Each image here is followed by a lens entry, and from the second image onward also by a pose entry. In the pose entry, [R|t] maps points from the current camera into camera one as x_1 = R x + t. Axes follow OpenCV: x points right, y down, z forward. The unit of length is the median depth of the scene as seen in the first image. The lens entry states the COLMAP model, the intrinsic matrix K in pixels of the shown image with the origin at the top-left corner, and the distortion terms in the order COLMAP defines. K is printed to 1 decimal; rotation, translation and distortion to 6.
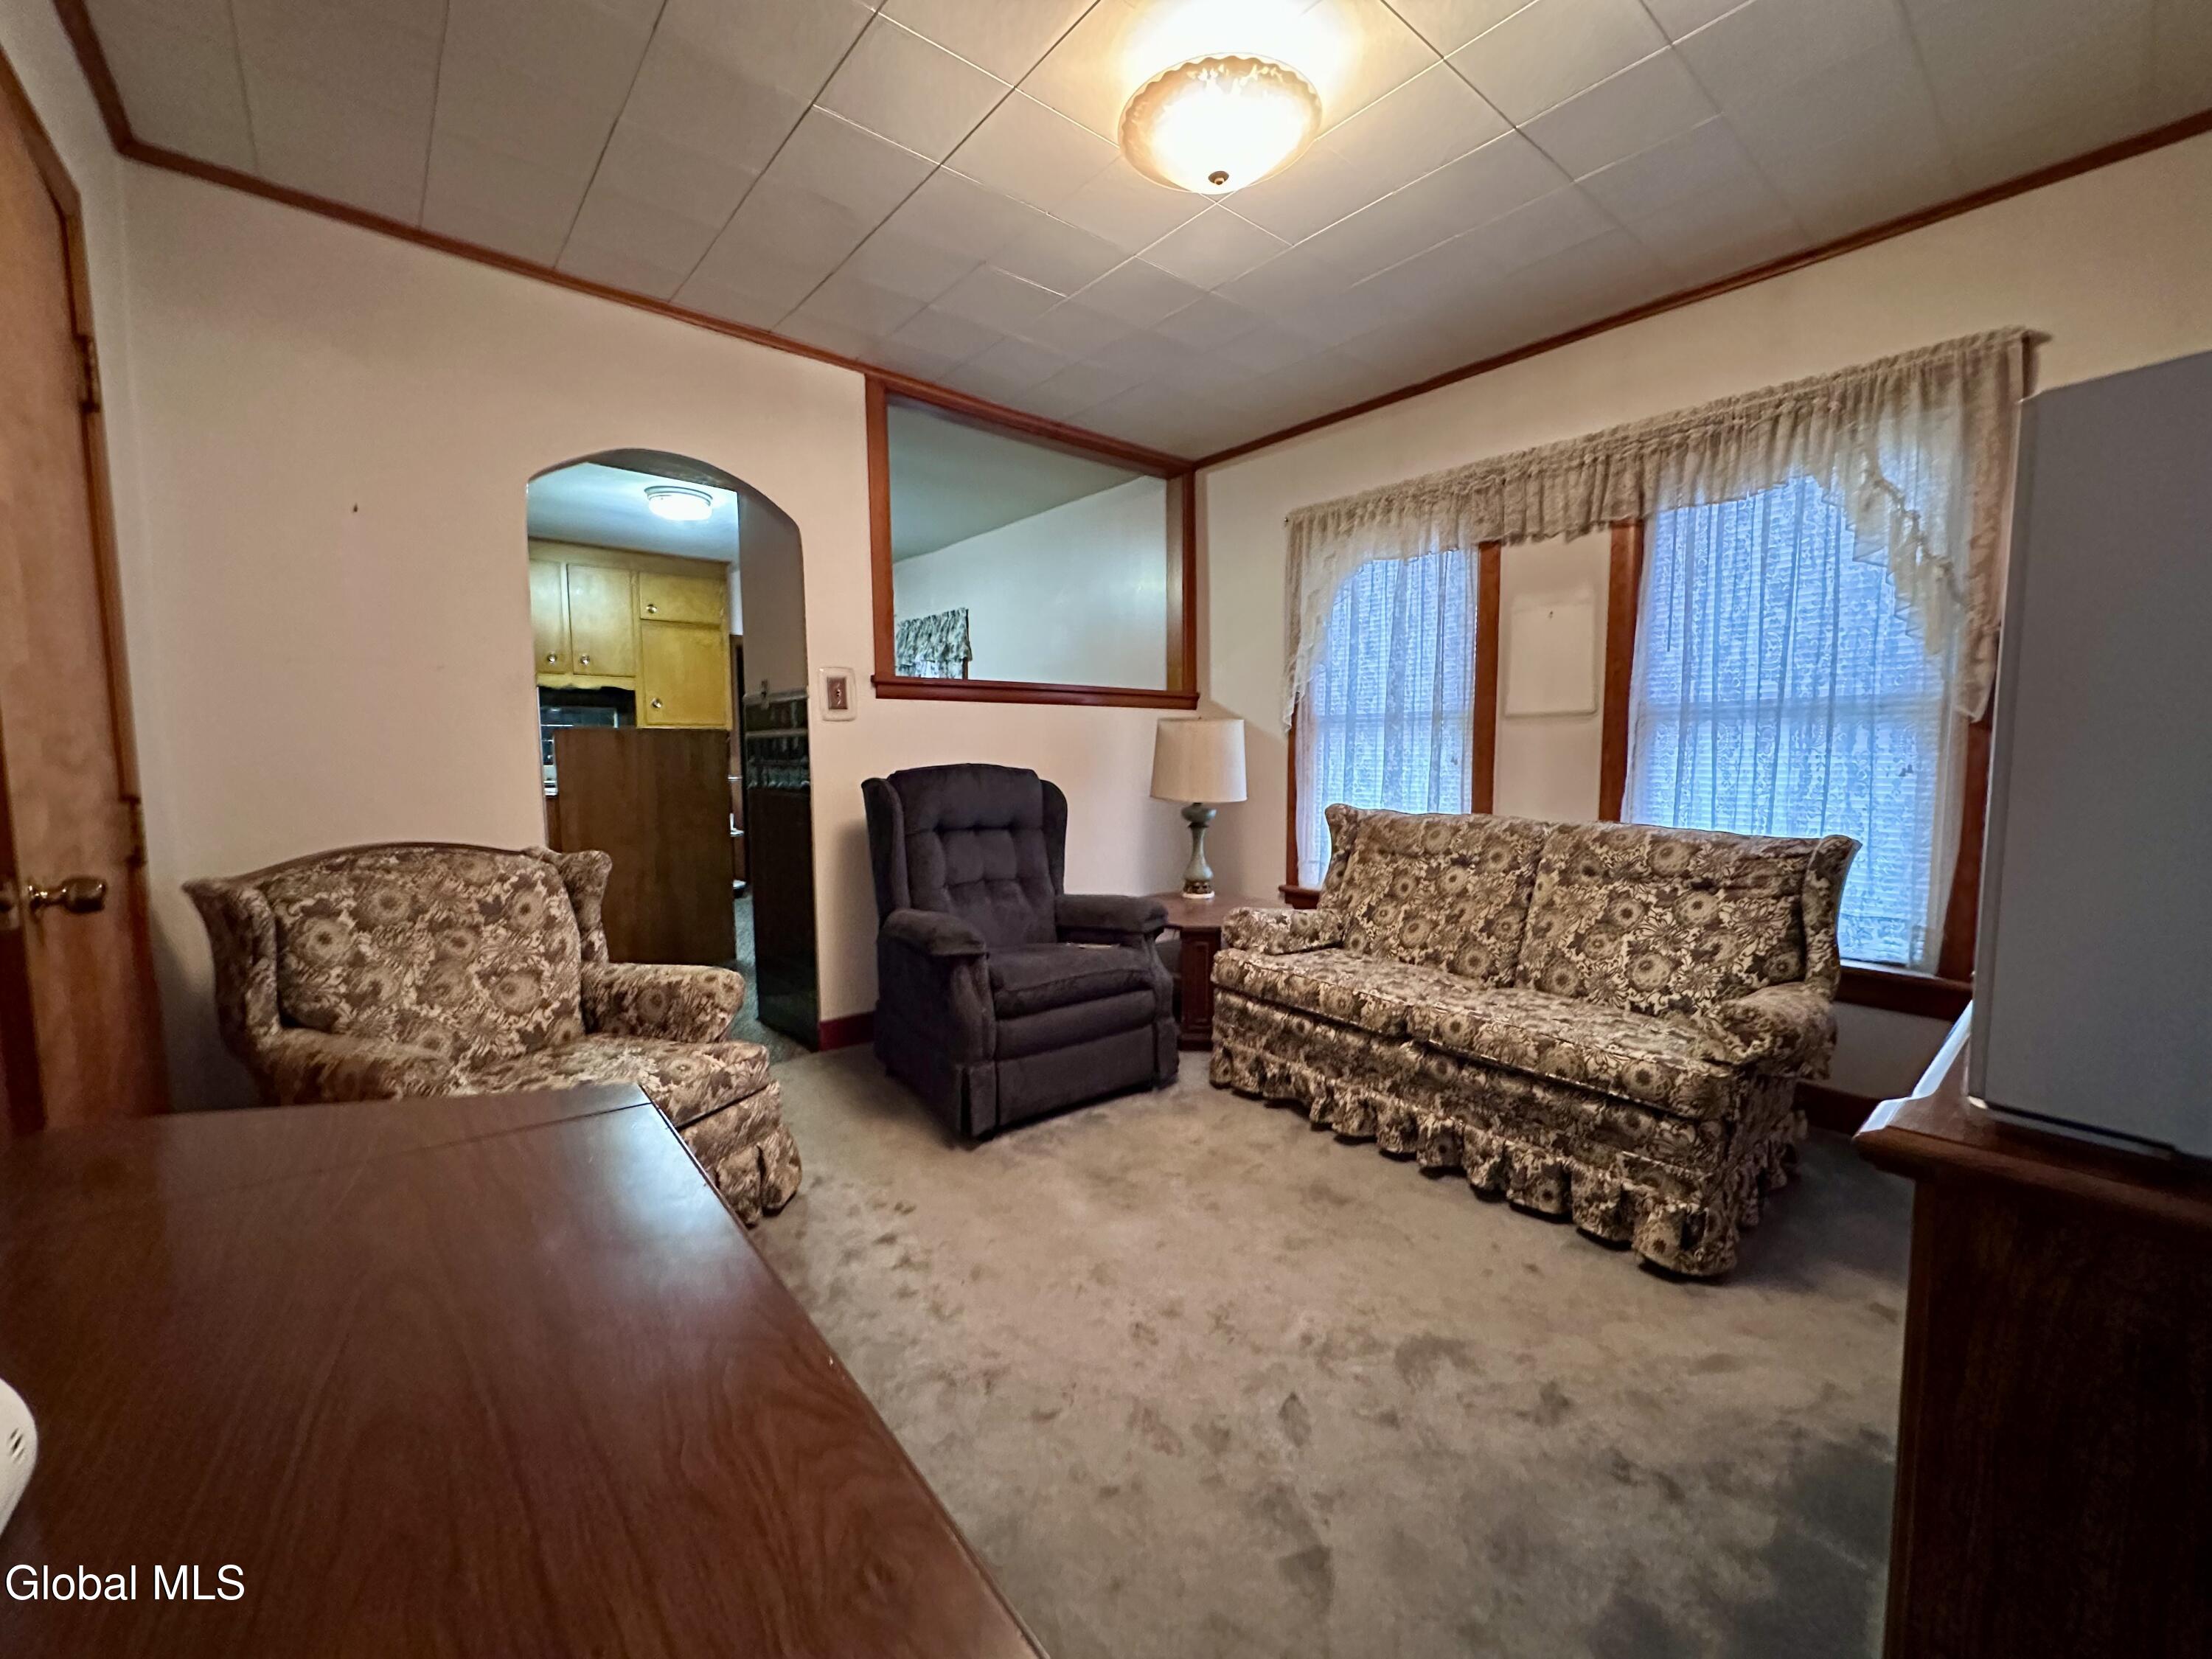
lens RADIAL K [[883.3, 0, 1110.4], [0, 883.3, 825.4], [0, 0, 1]] dist [-0.000753, 0.000084]
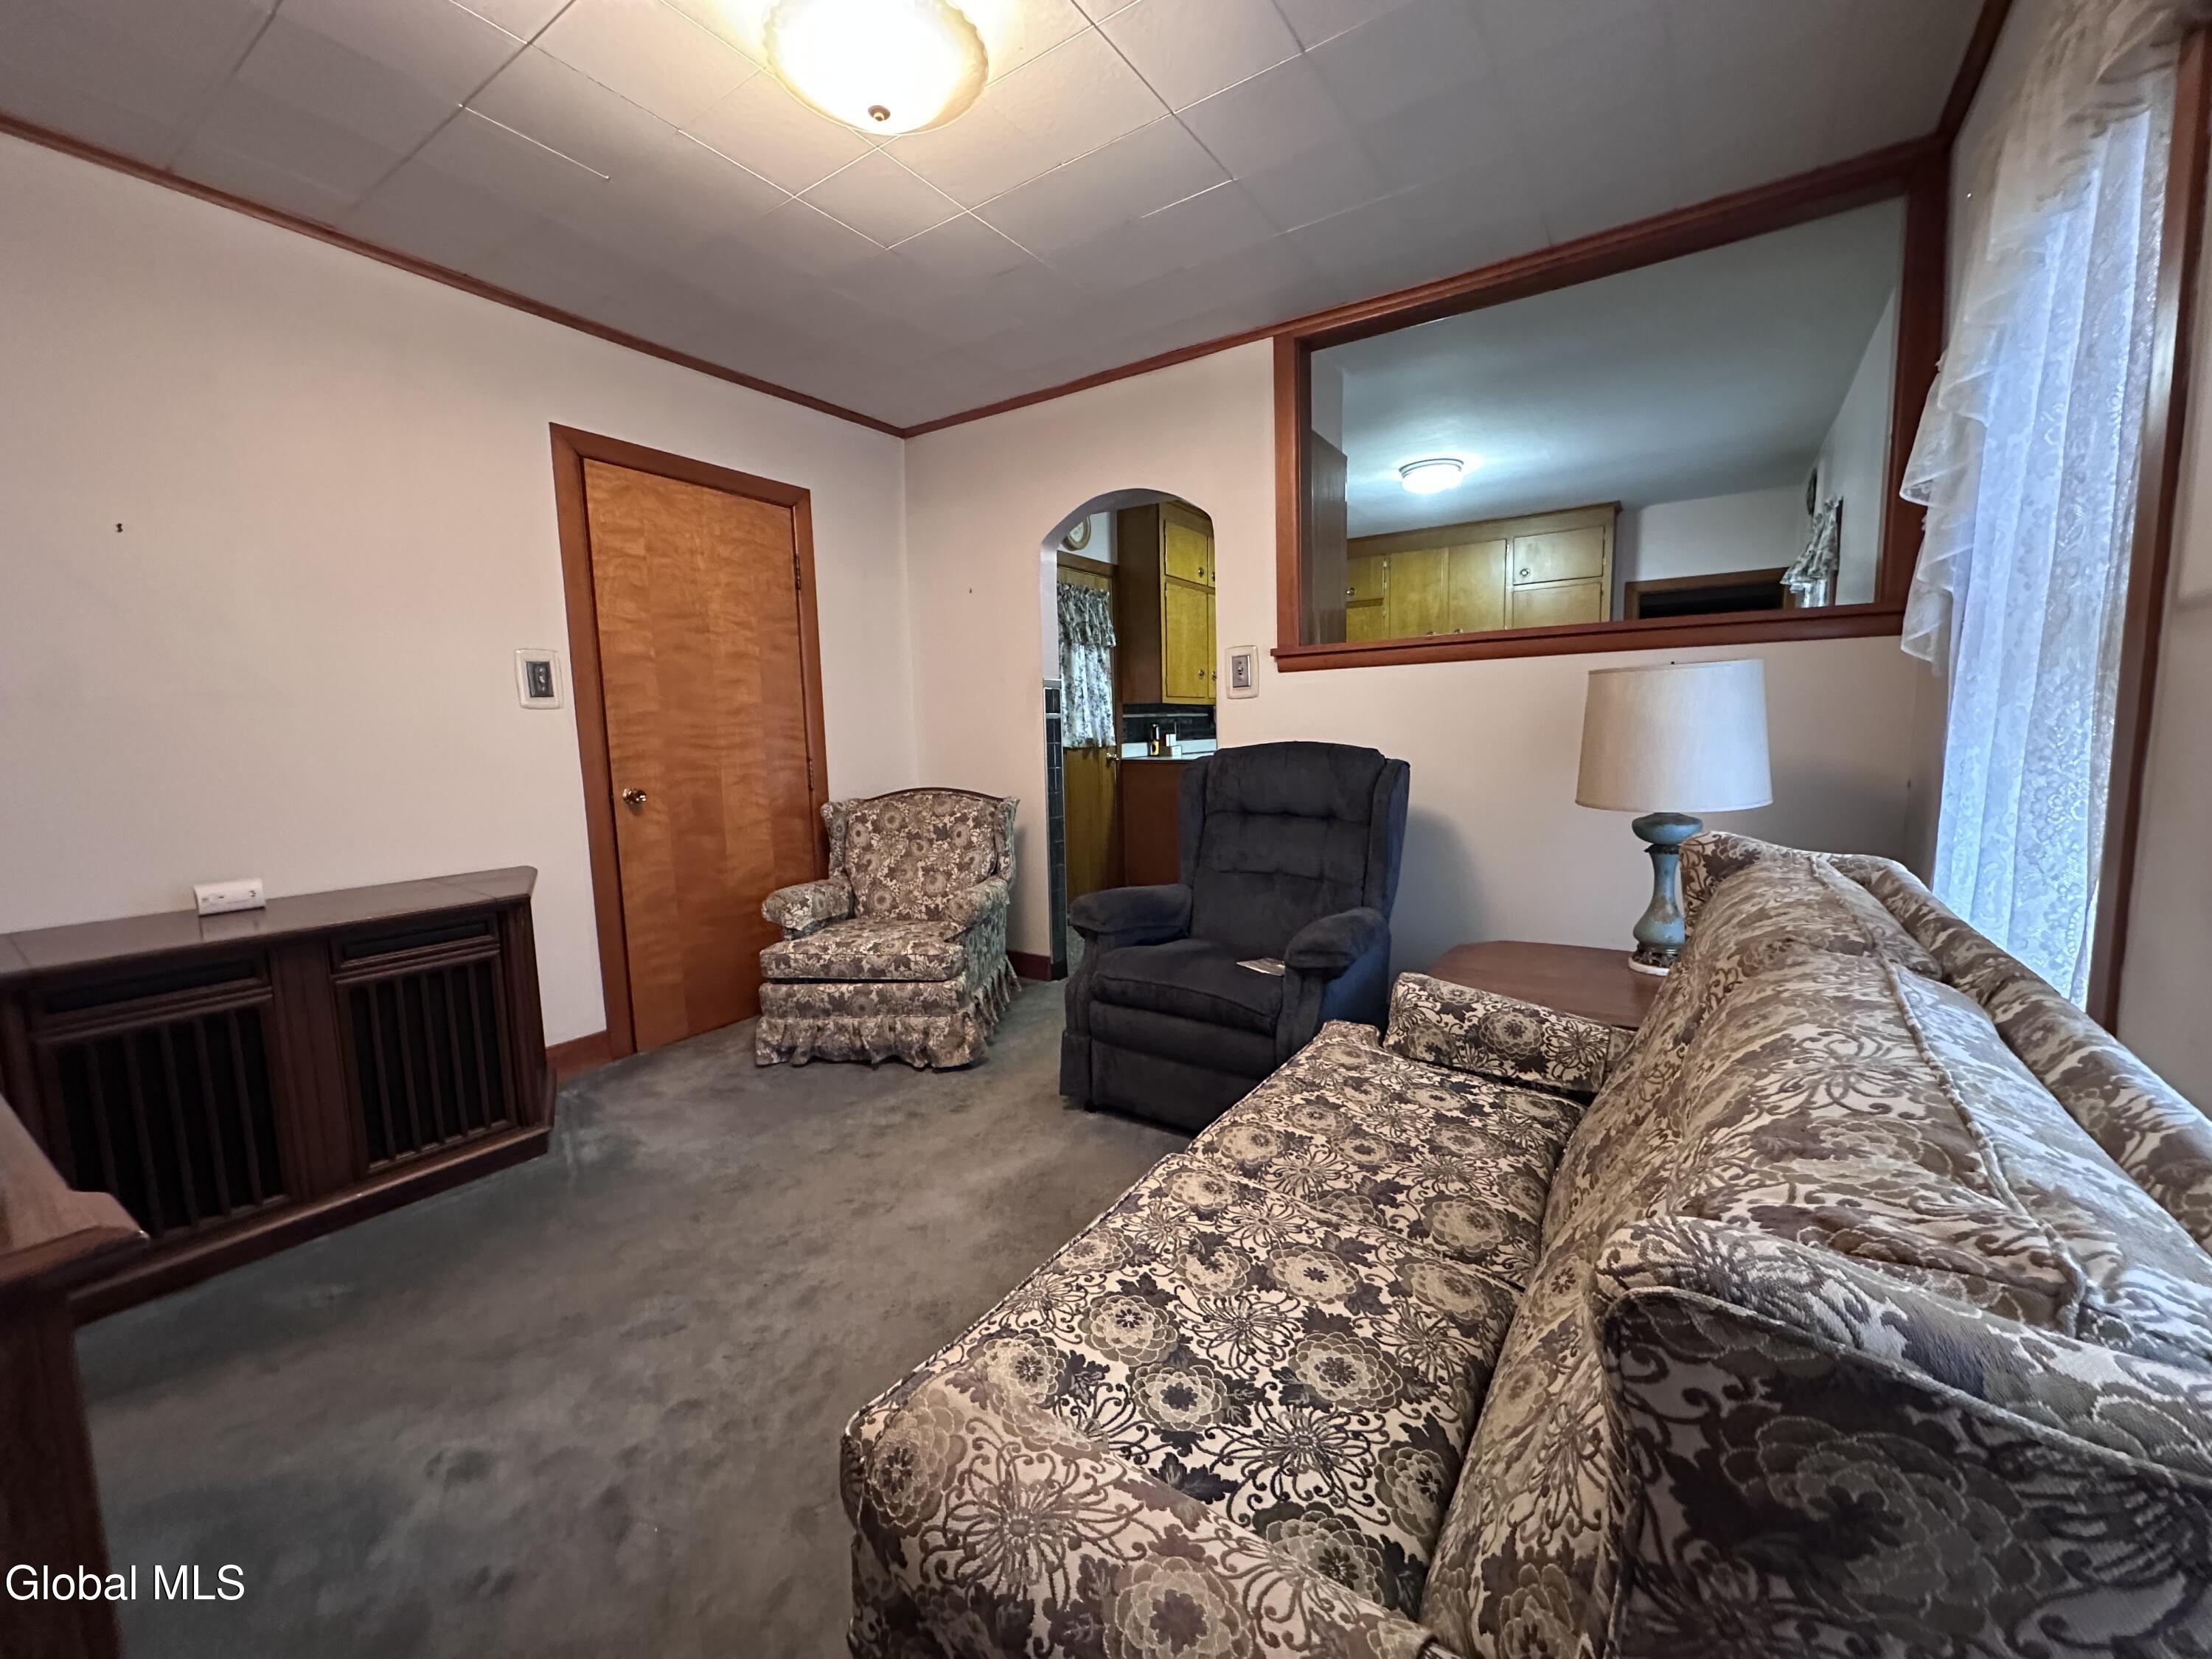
lens RADIAL K [[883.3, 0, 1109.8], [0, 883.3, 828.2], [0, 0, 1]] dist [-0.000753, 0.000084]
pose [[0.280884, 0.106027, -0.953867, 0.766489], [-0.056335, 0.993987, 0.093897, -0.066463], [0.958087, 0.027362, 0.285168, 0.668620]]
